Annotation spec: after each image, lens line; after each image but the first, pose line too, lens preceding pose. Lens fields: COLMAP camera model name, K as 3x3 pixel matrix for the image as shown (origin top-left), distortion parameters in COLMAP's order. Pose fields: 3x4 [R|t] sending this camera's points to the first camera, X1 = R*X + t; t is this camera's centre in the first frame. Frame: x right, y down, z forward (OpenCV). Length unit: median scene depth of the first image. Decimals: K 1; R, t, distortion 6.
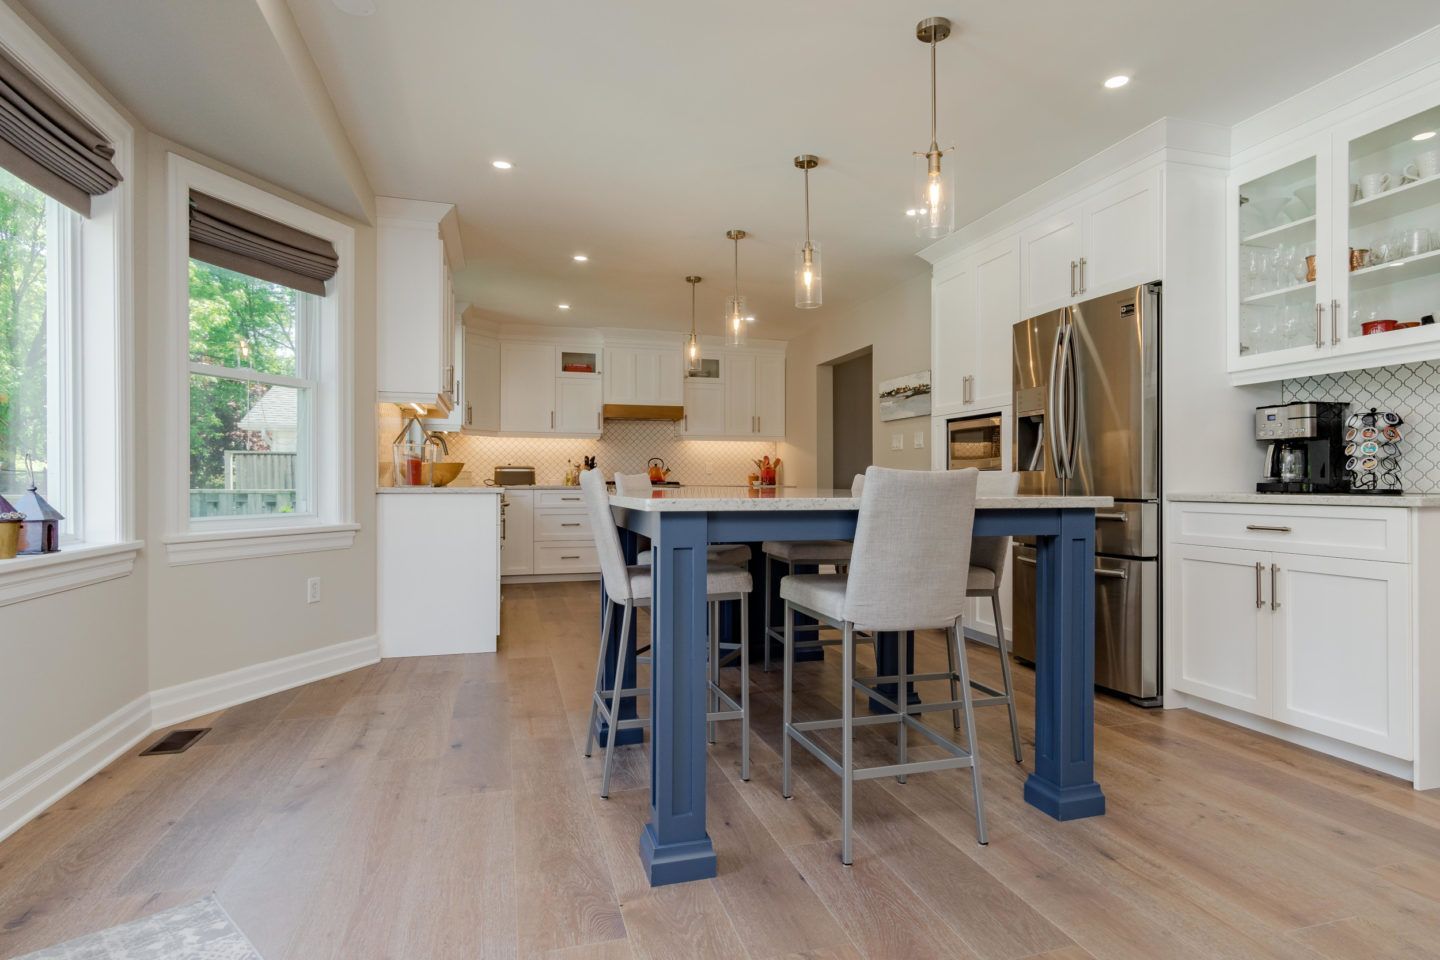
lens RADIAL K [[802.5, 0, 748.7], [0, 802.5, 489.6], [0, 0, 1]] dist [0.001361, 0.001414]
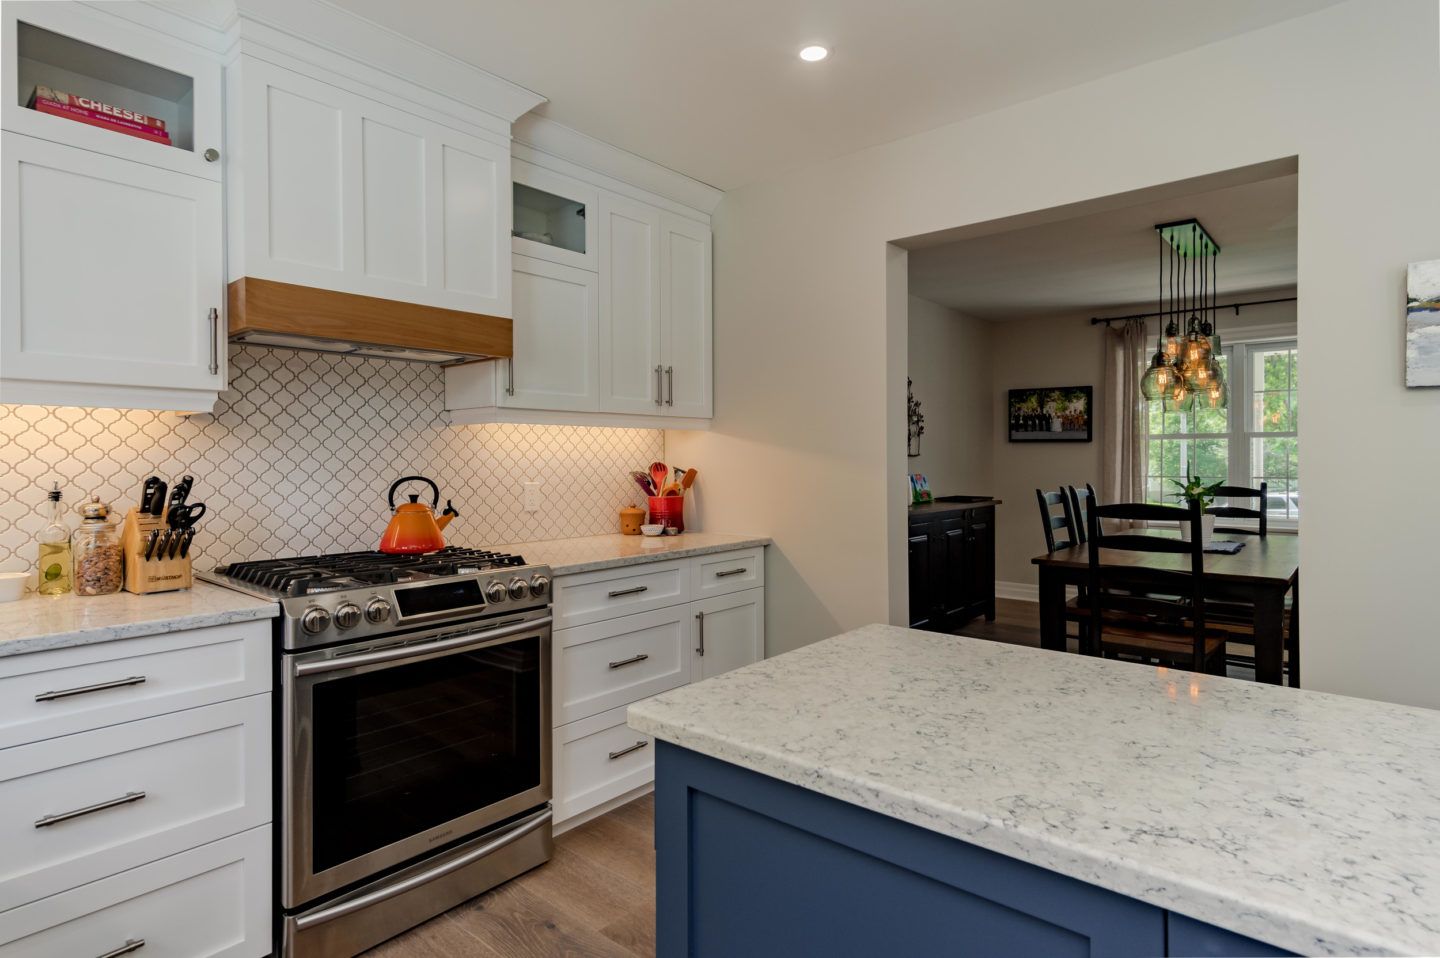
lens RADIAL K [[763.3, 0, 719.8], [0, 763.3, 465.4], [0, 0, 1]] dist [0.005234, 0.001742]
pose [[0.846731, -0.007202, 0.531973, -0.377088], [0.008937, 0.999960, -0.000688, -0.091992], [-0.531947, 0.005337, 0.846761, 1.478478]]
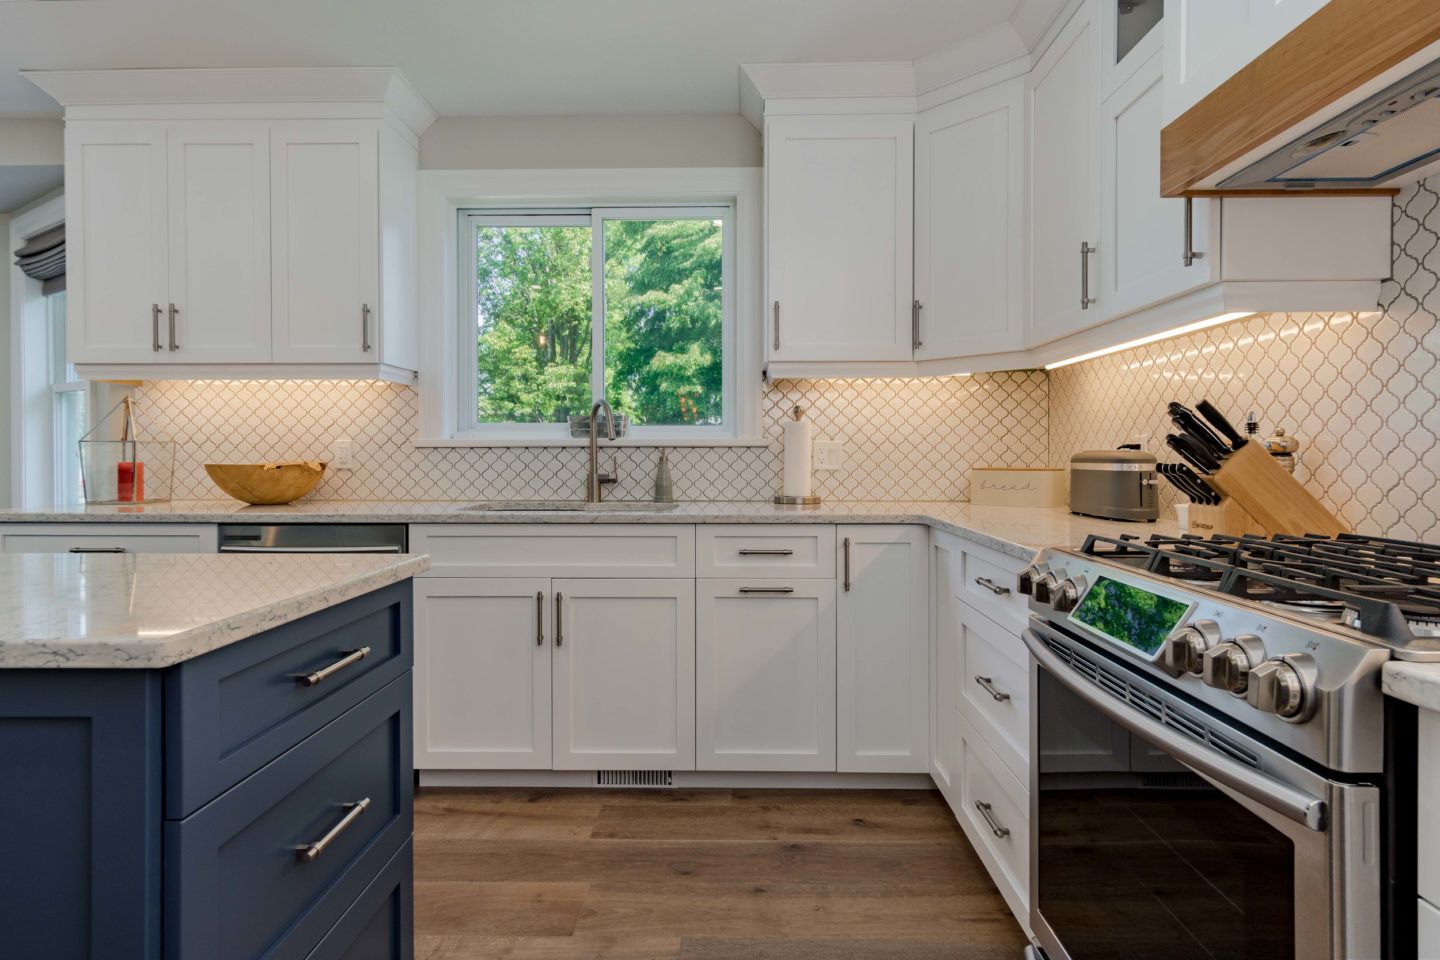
lens RADIAL K [[763.3, 0, 719.8], [0, 763.3, 466.4], [0, 0, 1]] dist [0.005234, 0.001742]
pose [[-0.317527, 0.014802, -0.948134, 0.064204], [-0.005859, 0.999828, 0.017571, -0.058562], [0.948231, 0.011134, -0.317386, 1.993513]]
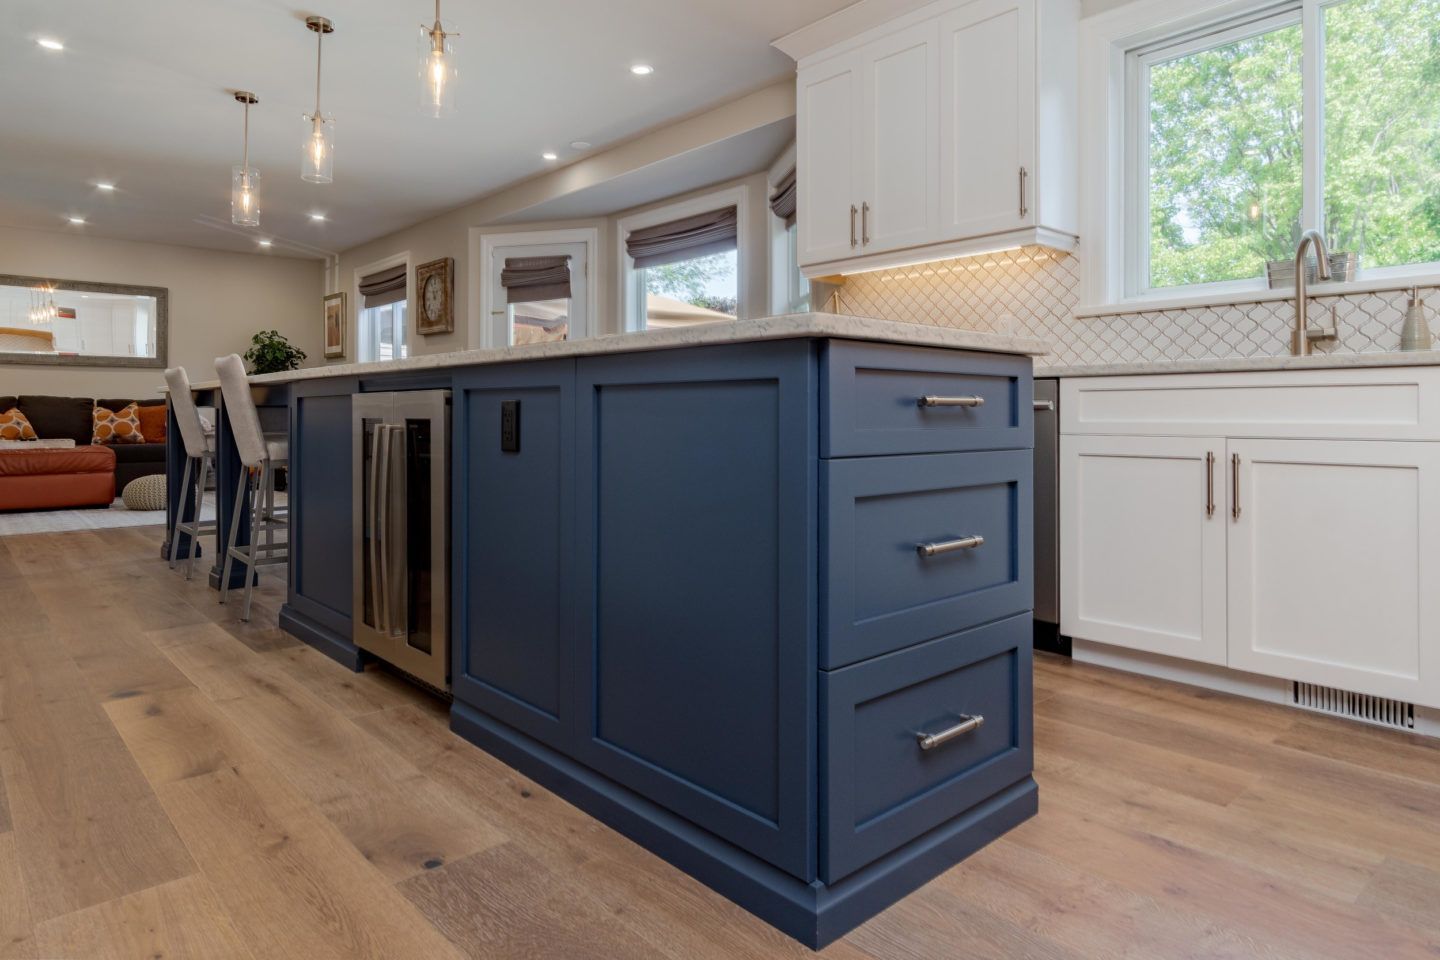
lens RADIAL K [[870.9, 0, 712.7], [0, 870.9, 405.8], [0, 0, 1]] dist [0.004958, 0.003899]
pose [[-0.908160, -0.000342, -0.418623, 0.087843], [0.000031, 1.000000, -0.000885, 0.026230], [0.418623, -0.000817, -0.908160, 2.064111]]
